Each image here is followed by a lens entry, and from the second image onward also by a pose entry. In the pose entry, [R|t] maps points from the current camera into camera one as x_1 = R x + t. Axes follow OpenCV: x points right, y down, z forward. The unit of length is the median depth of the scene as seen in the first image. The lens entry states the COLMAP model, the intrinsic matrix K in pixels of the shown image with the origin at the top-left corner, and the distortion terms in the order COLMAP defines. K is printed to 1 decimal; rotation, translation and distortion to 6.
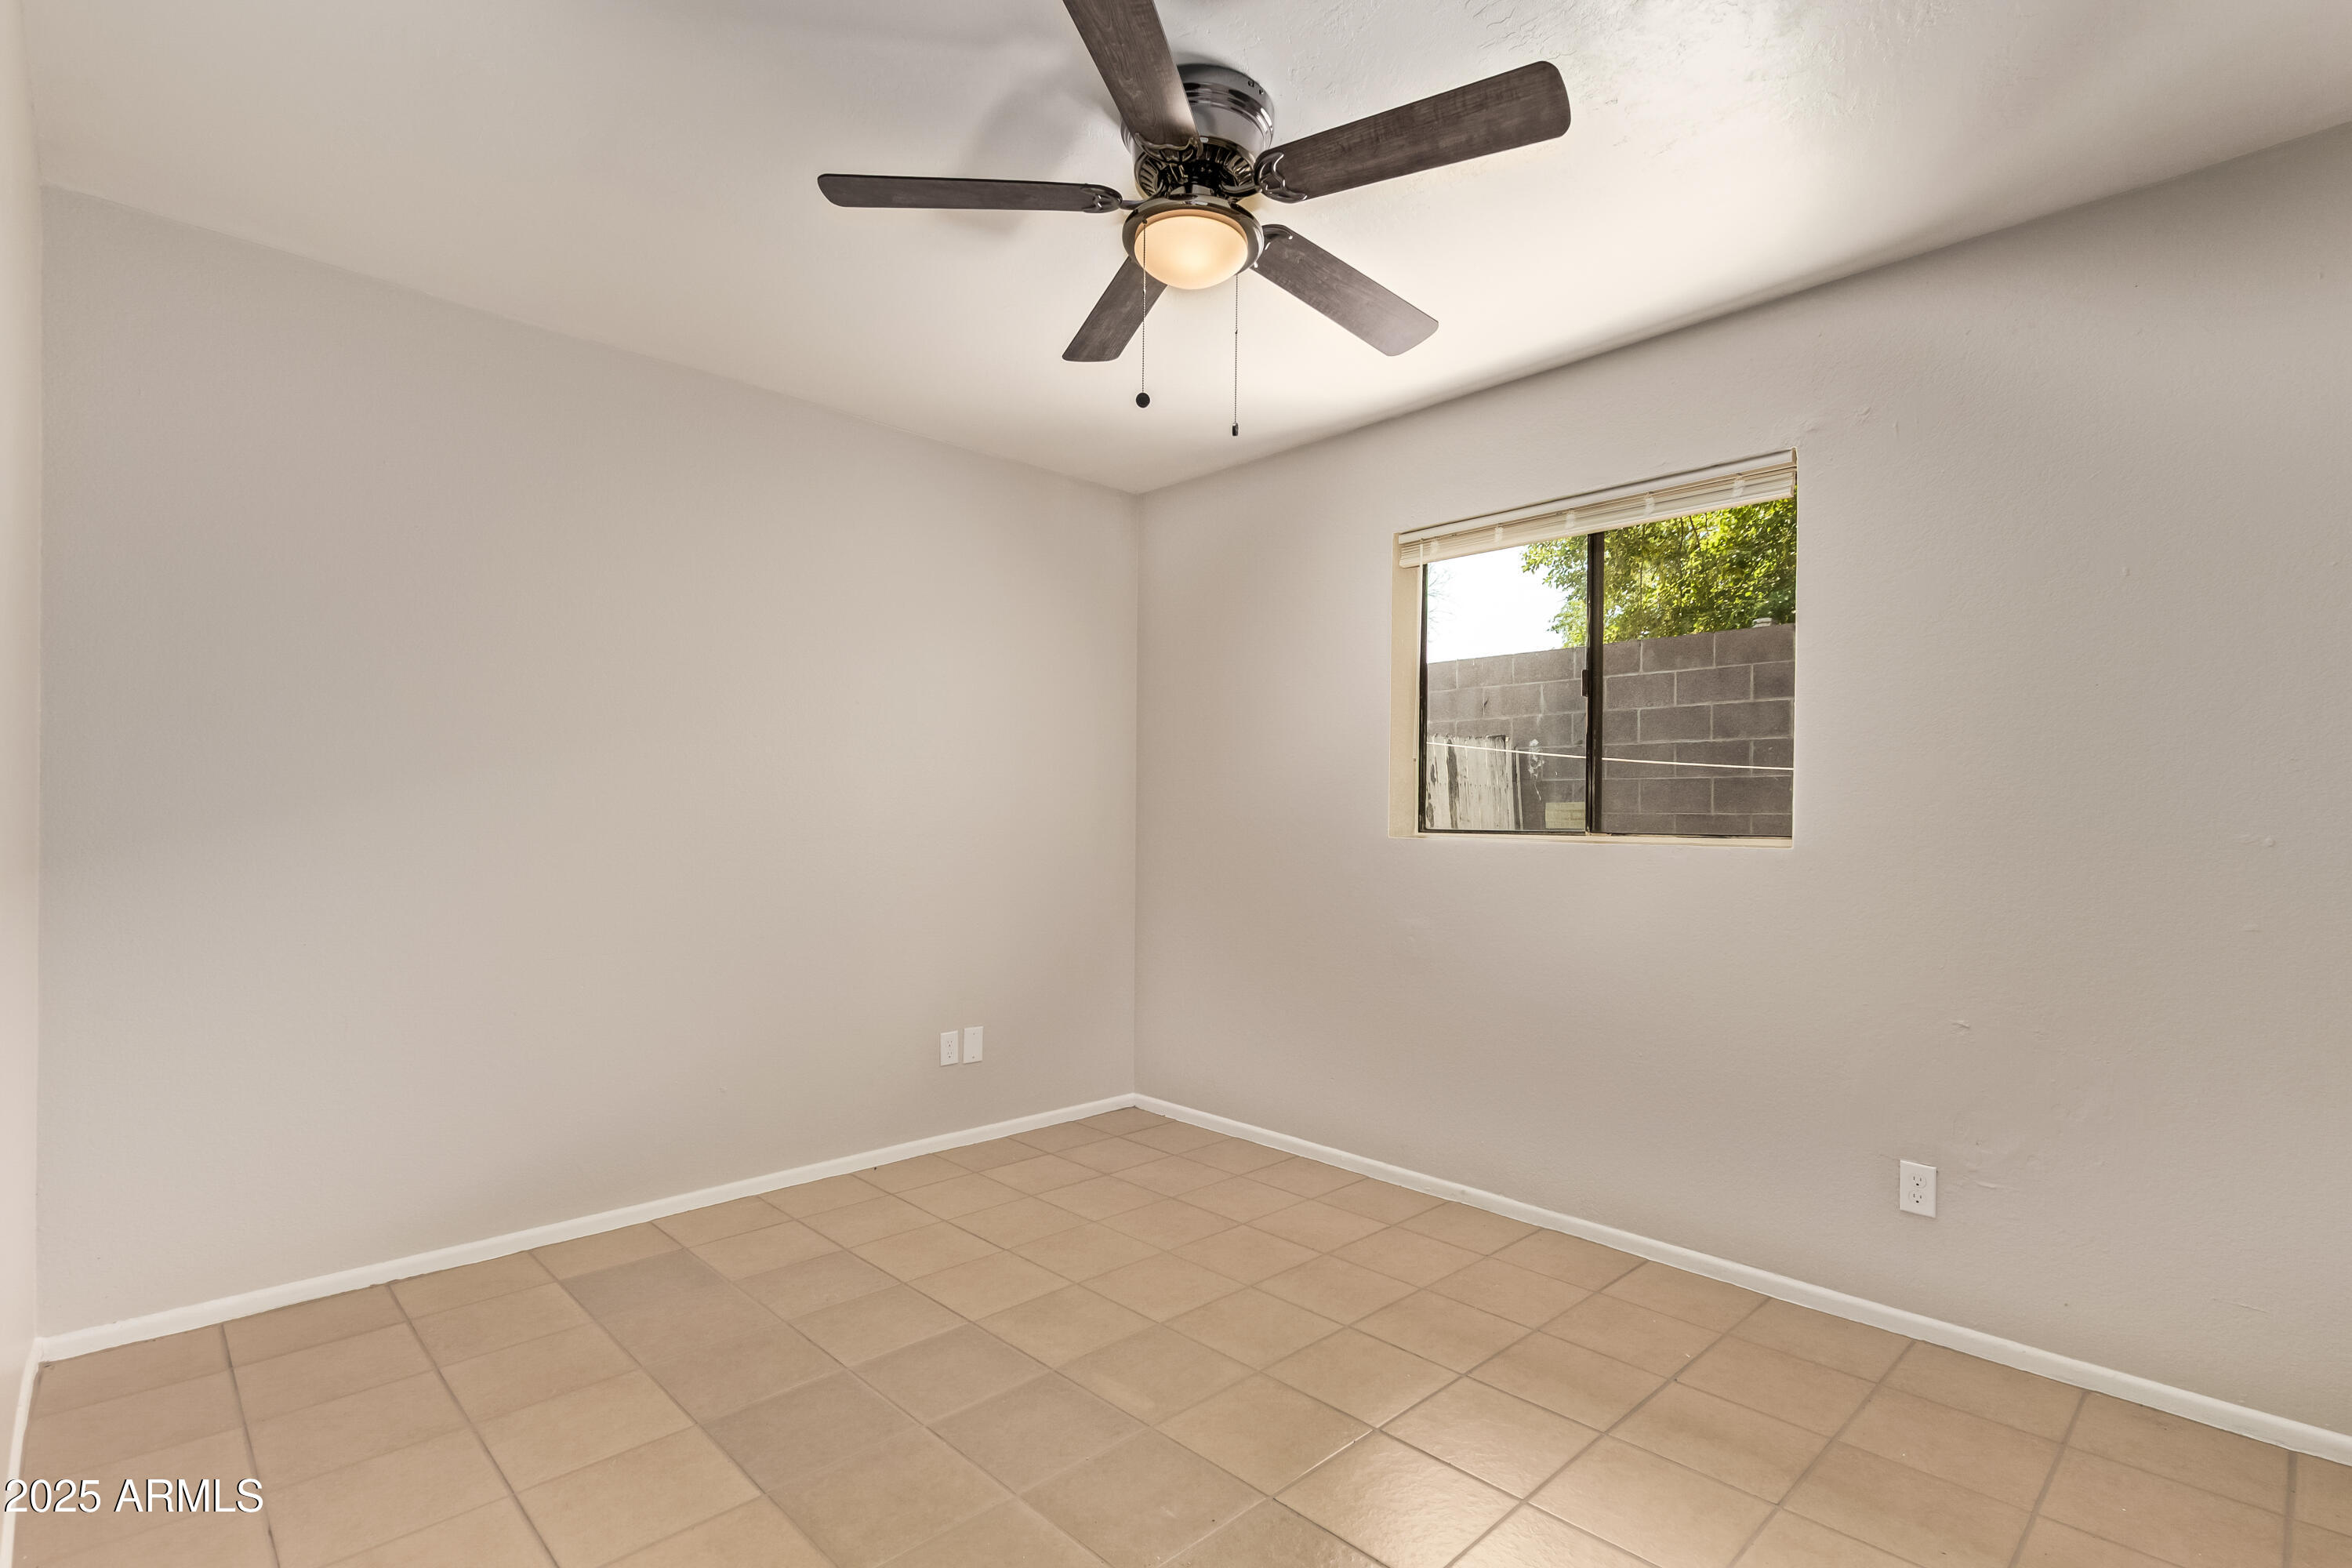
lens RADIAL K [[1103.9, 0, 1188.0], [0, 1103.9, 799.4], [0, 0, 1]] dist [0.000579, 0.000456]
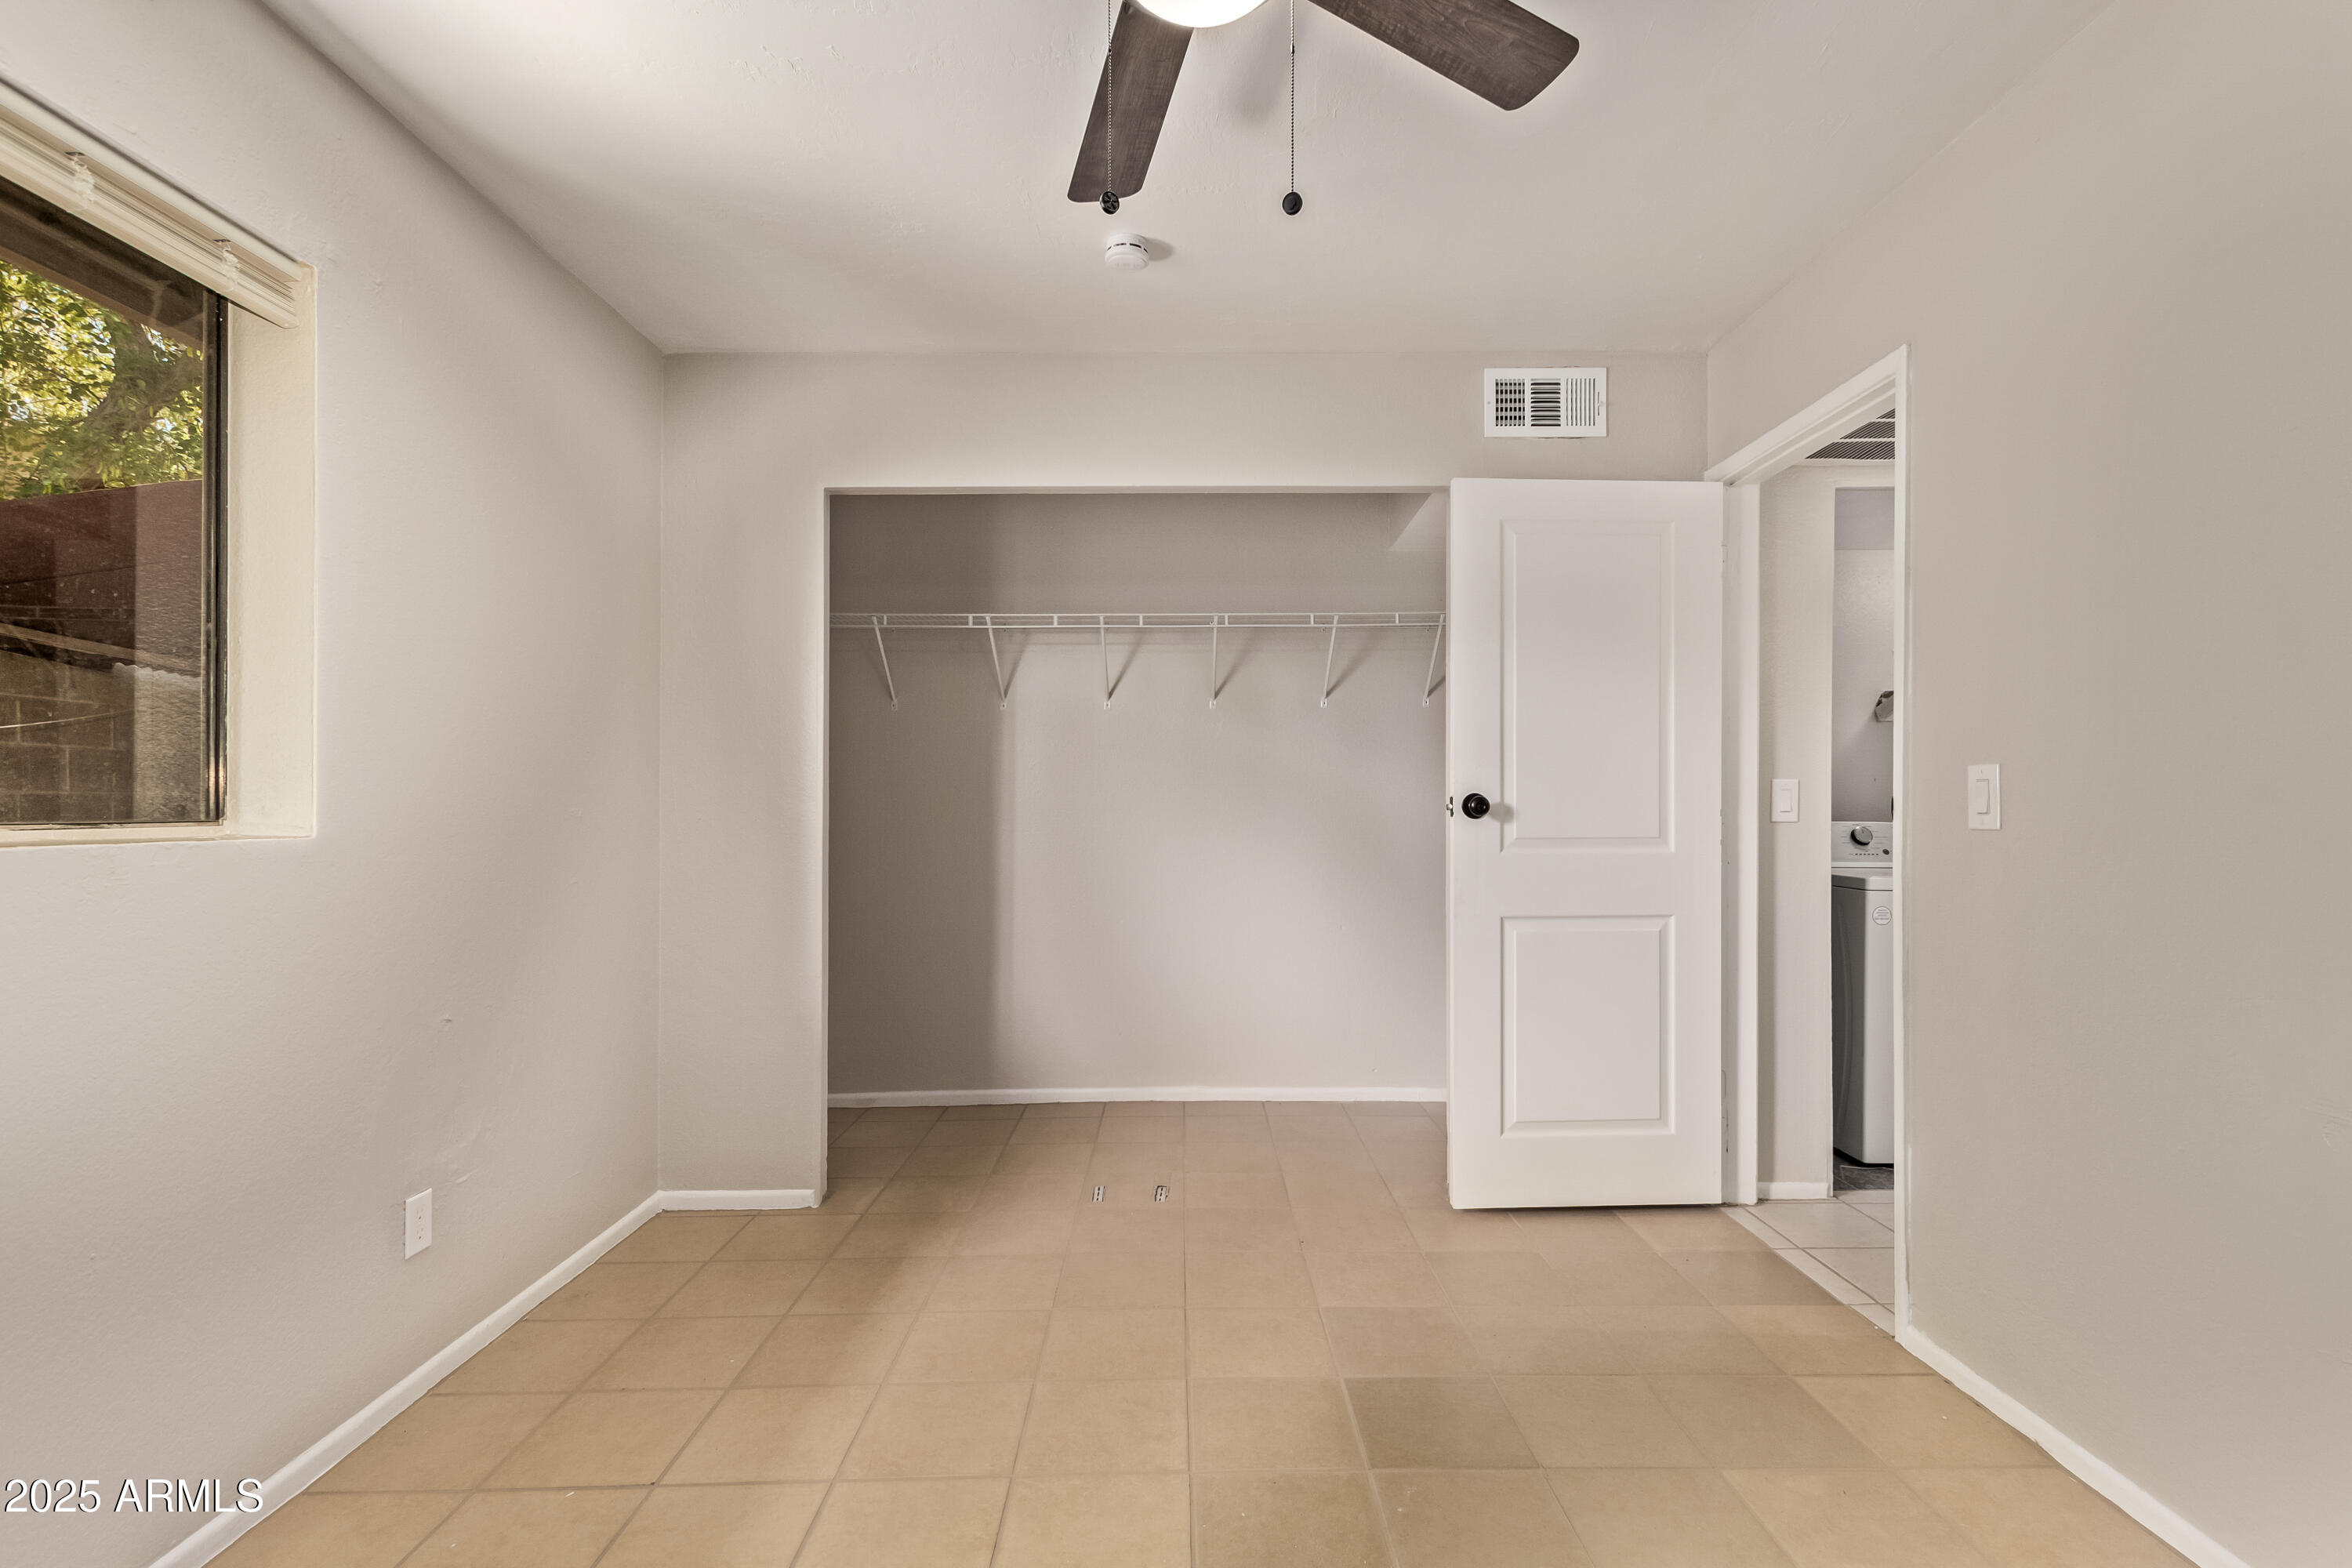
lens RADIAL K [[1103.9, 0, 1194.6], [0, 1103.9, 793.3], [0, 0, 1]] dist [0.000579, 0.000456]
pose [[-0.742039, 0.000439, 0.670356, -0.376534], [-0.017163, 0.999660, -0.019653, 0.022983], [-0.670137, -0.026089, -0.741779, 1.261432]]
